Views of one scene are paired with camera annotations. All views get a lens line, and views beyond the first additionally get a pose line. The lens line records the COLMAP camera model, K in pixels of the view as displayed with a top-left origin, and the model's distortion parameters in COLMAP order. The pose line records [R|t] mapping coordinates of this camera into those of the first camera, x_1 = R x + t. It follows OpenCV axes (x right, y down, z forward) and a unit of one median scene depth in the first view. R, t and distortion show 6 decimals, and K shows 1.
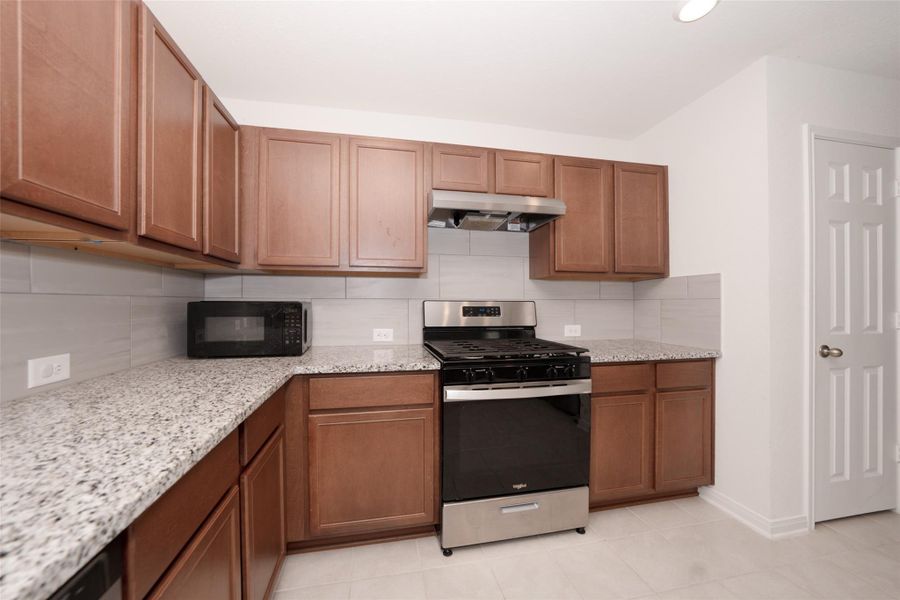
lens RADIAL K [[317.9, 0, 437.4], [0, 317.9, 301.1], [0, 0, 1]] dist [-0.012062, 0.000075]
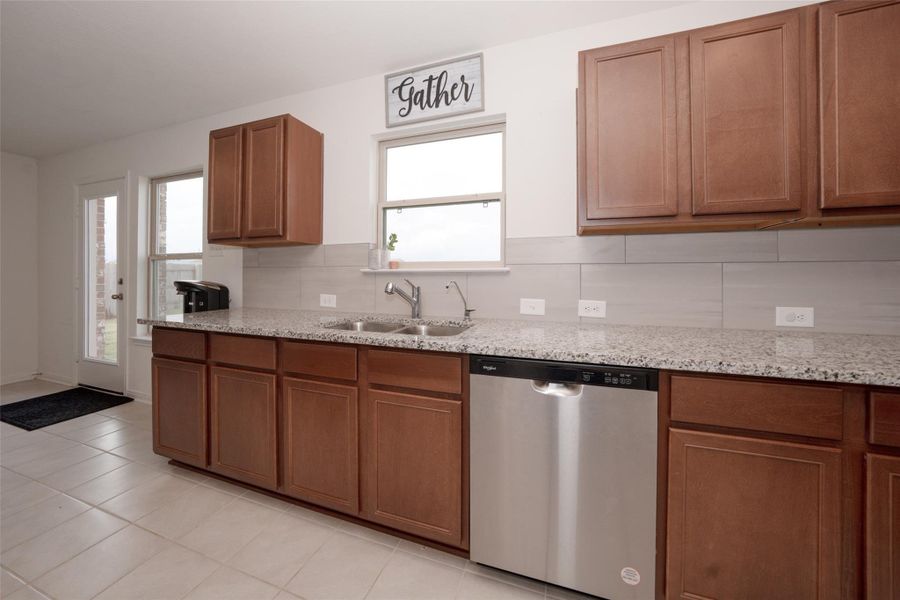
lens RADIAL K [[323.5, 0, 453.4], [0, 323.5, 276.5], [0, 0, 1]] dist [-0.012256, 0.000071]
pose [[-0.503645, 0.005504, -0.863893, 0.506364], [0.005338, 0.999980, 0.003258, 0.019892], [0.863894, -0.002971, -0.503664, 0.279149]]
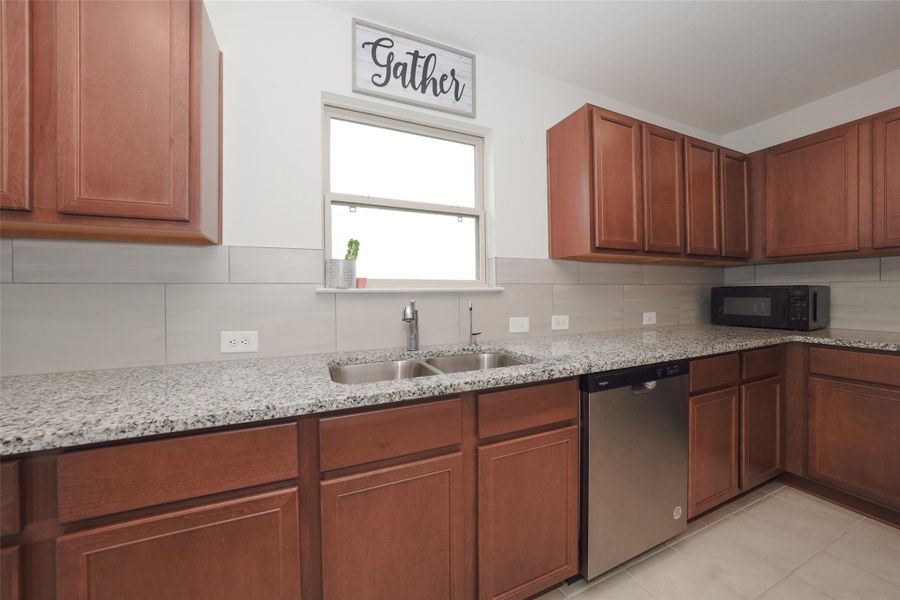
lens RADIAL K [[324.4, 0, 450.0], [0, 324.4, 300.0], [0, 0, 1]] dist [-0.020071, 0.000102]
pose [[0.214247, 0.012140, -0.976704, 0.486504], [0.018233, 0.999699, 0.016426, 0.016117], [0.976609, -0.021327, 0.213961, -0.613958]]
